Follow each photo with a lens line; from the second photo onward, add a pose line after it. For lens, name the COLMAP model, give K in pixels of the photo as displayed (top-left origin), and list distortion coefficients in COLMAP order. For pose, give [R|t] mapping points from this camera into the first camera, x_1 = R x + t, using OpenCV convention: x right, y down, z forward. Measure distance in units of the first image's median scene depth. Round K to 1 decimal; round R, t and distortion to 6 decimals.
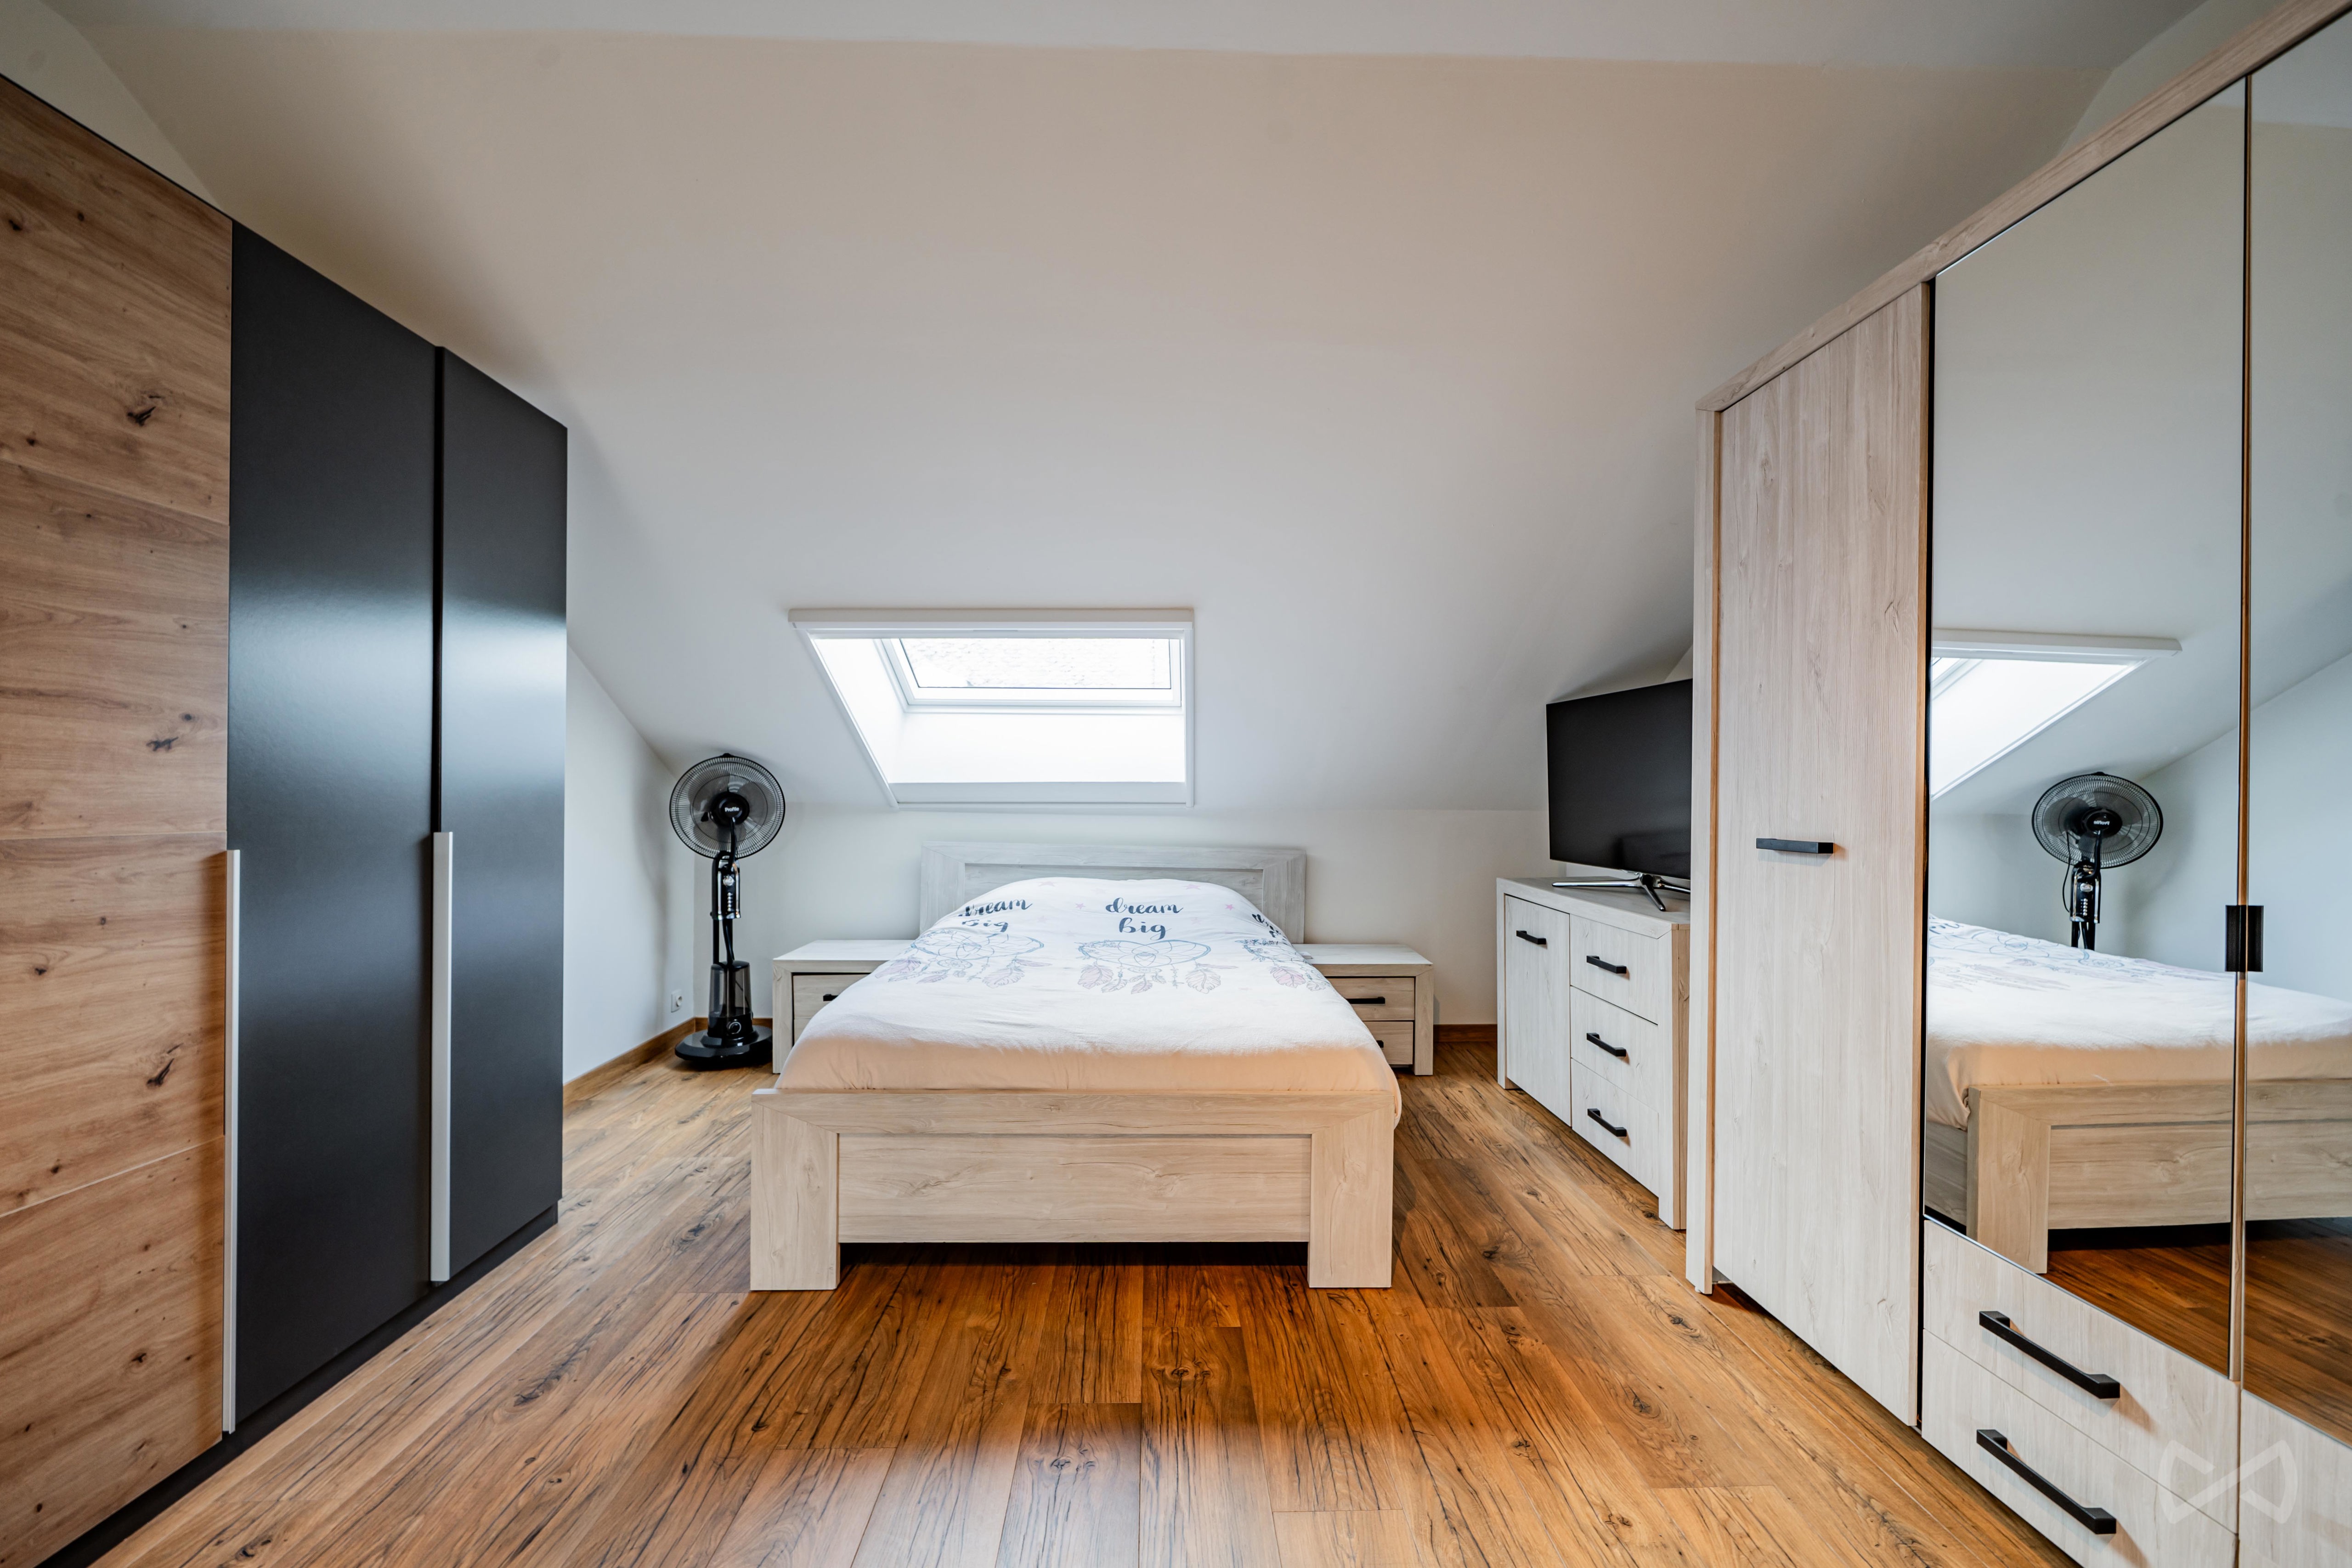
lens RADIAL K [[906.9, 0, 1186.3], [0, 906.9, 794.4], [0, 0, 1]] dist [-0.002472, -0.000185]
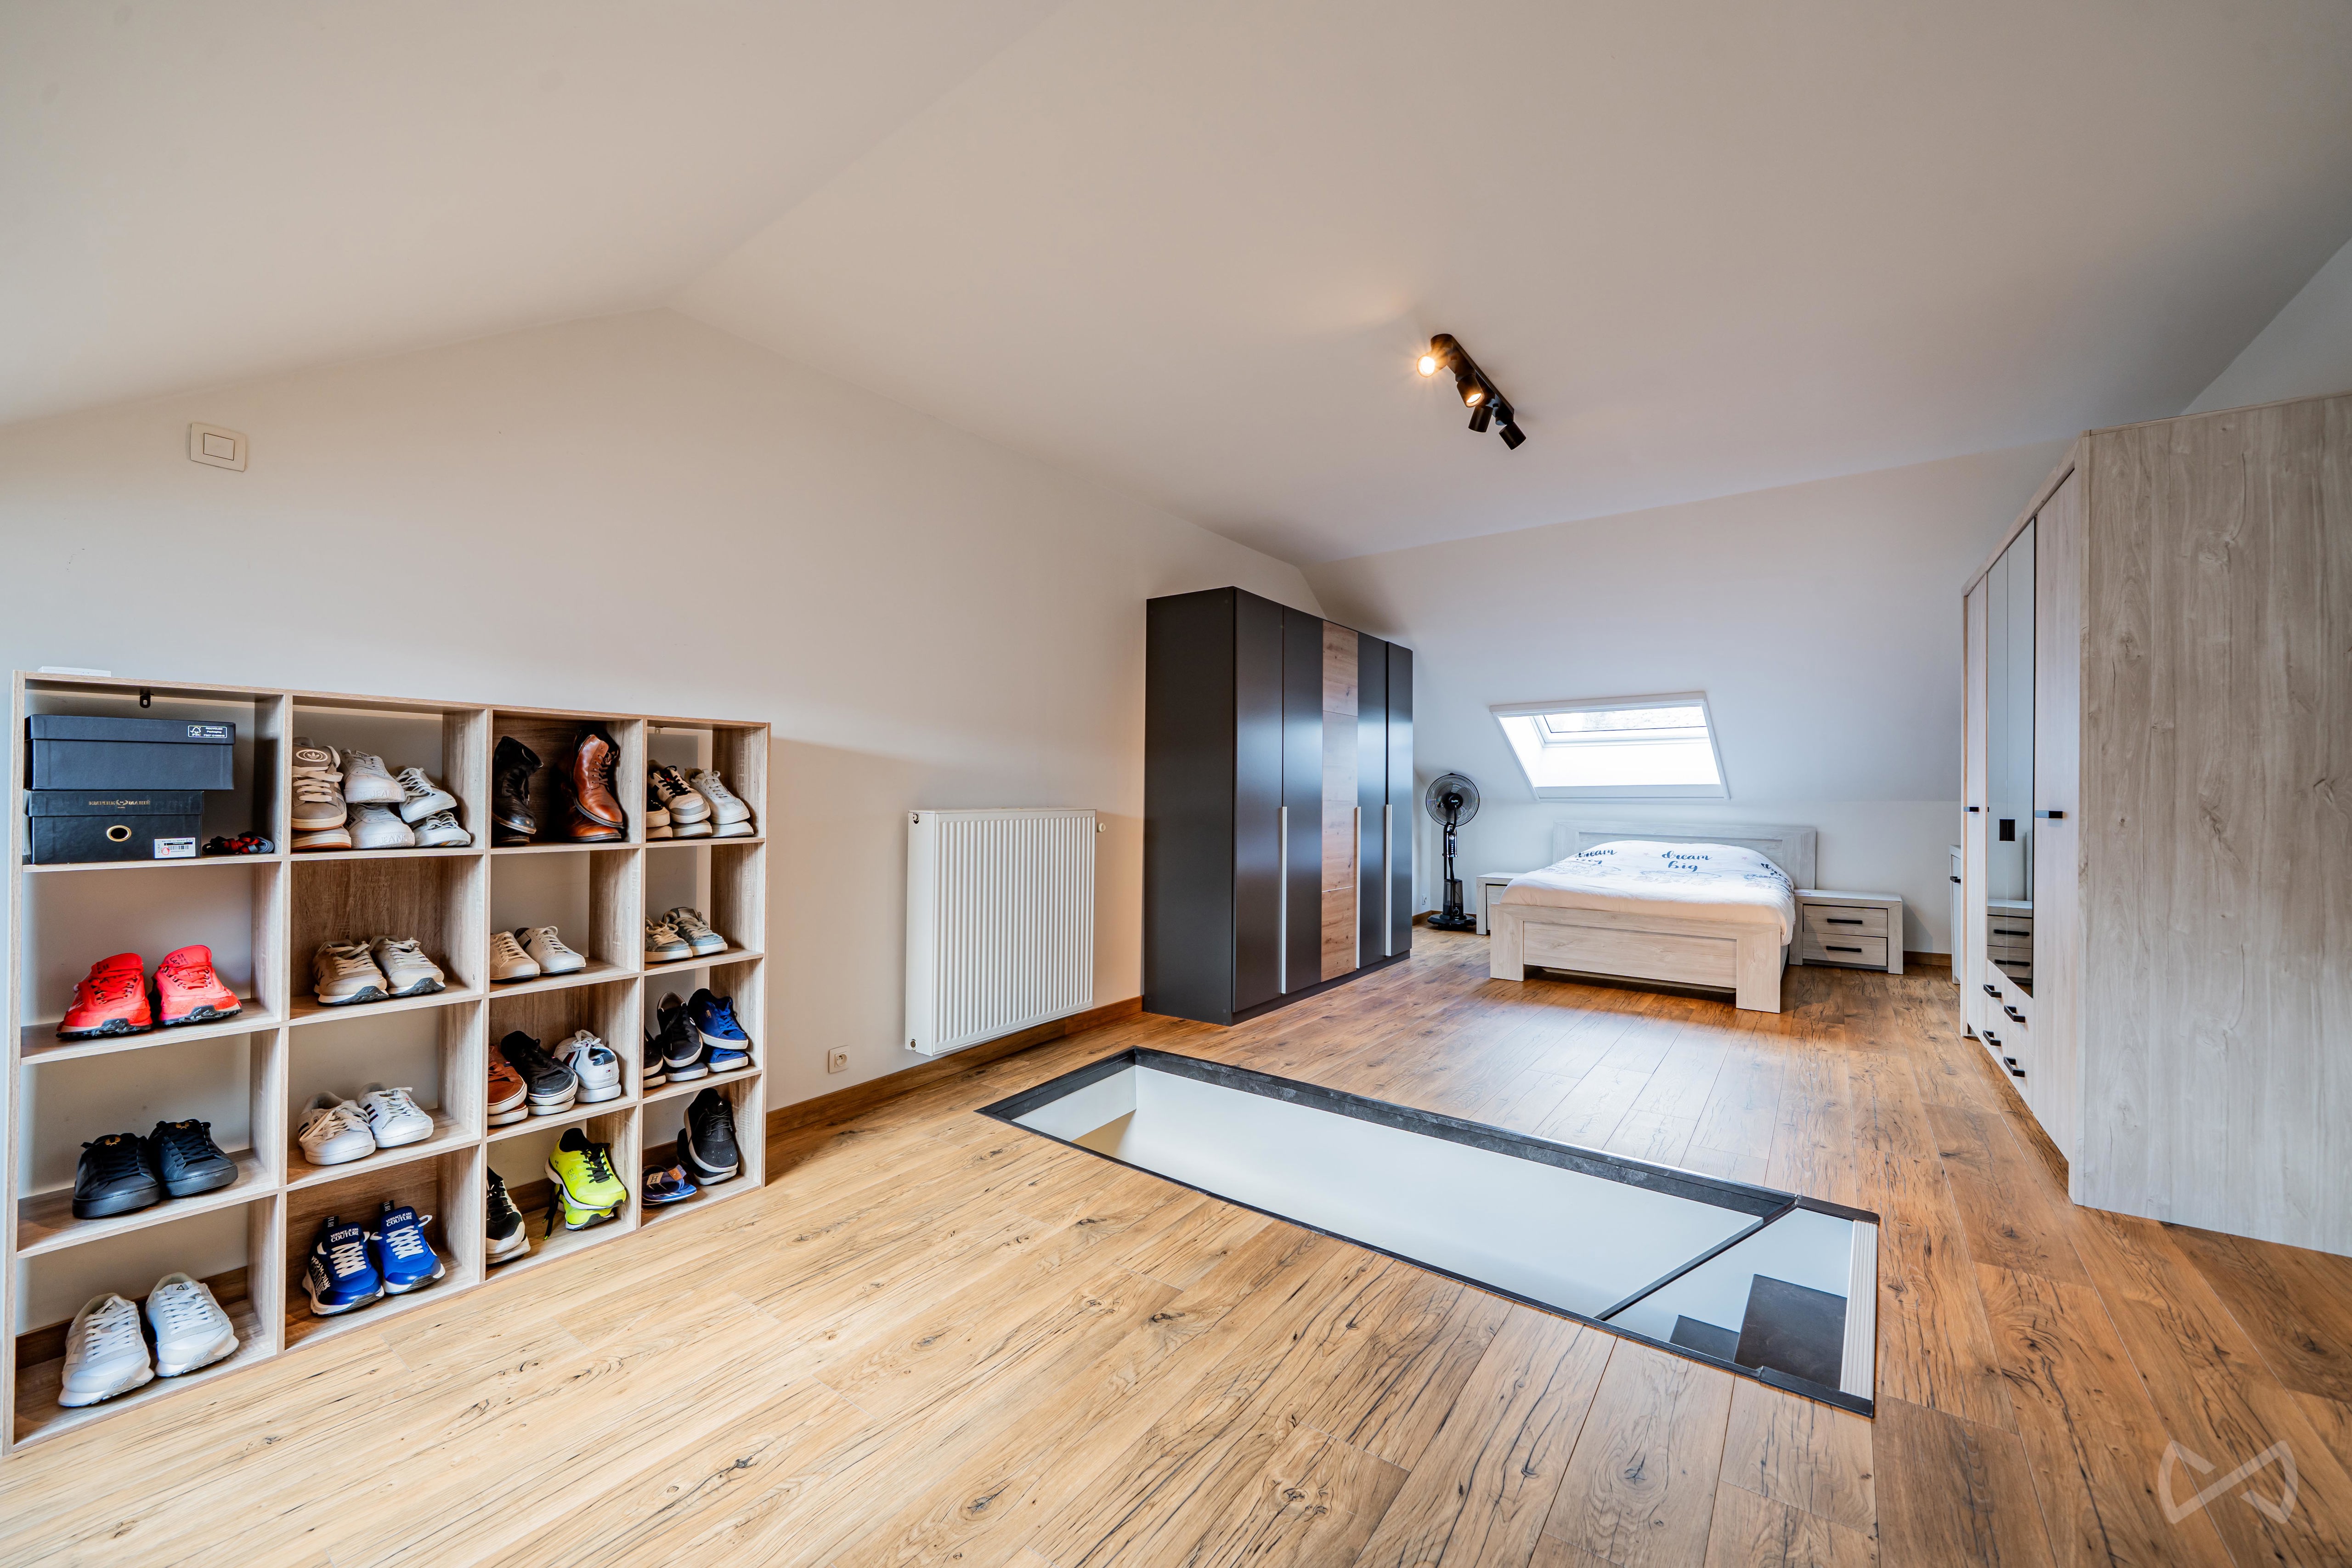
lens RADIAL K [[913.6, 0, 1183.0], [0, 913.6, 789.5], [0, 0, 1]] dist [-0.001116, 0.000008]
pose [[0.788761, -0.010235, -0.614615, 0.303990], [0.002221, 0.999902, -0.013800, 0.020749], [0.614696, 0.009520, 0.788707, -1.105500]]
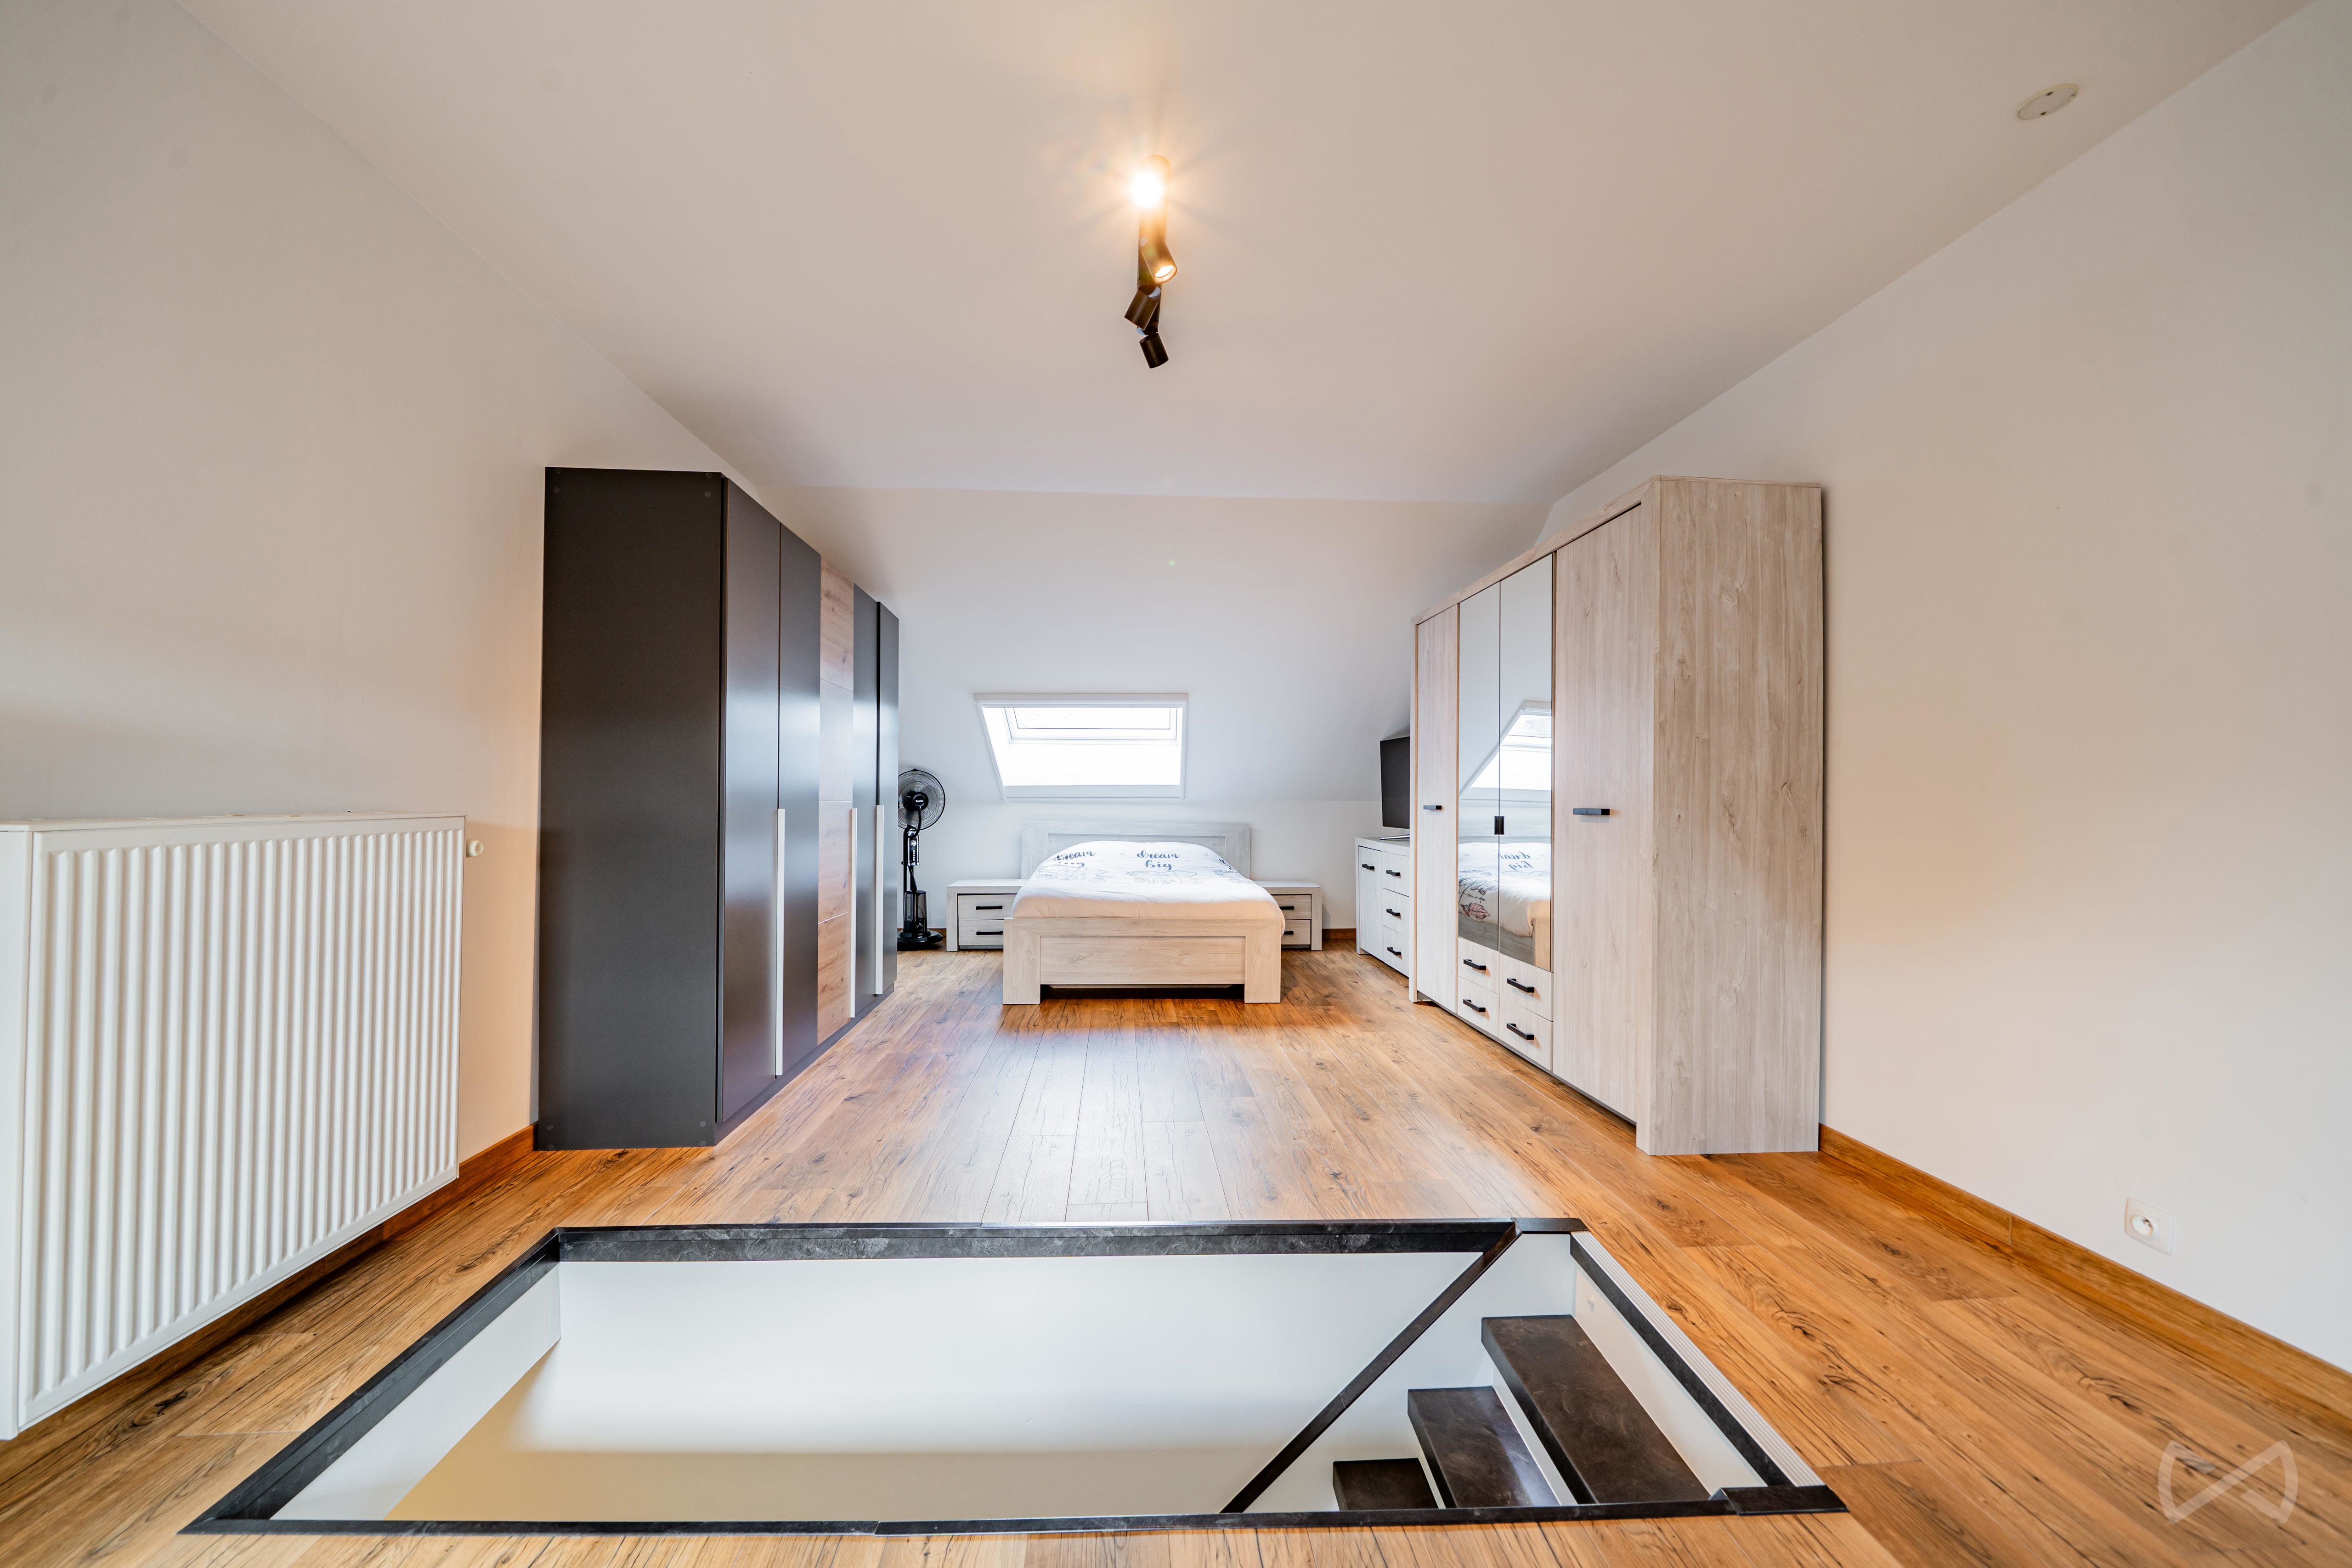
lens RADIAL K [[906.9, 0, 1186.3], [0, 906.9, 794.4], [0, 0, 1]] dist [-0.002472, -0.000185]
pose [[0.999304, -0.003407, 0.037142, -0.064979], [0.003665, 0.999970, -0.006890, 0.020657], [-0.037117, 0.007021, 0.999286, -0.877834]]
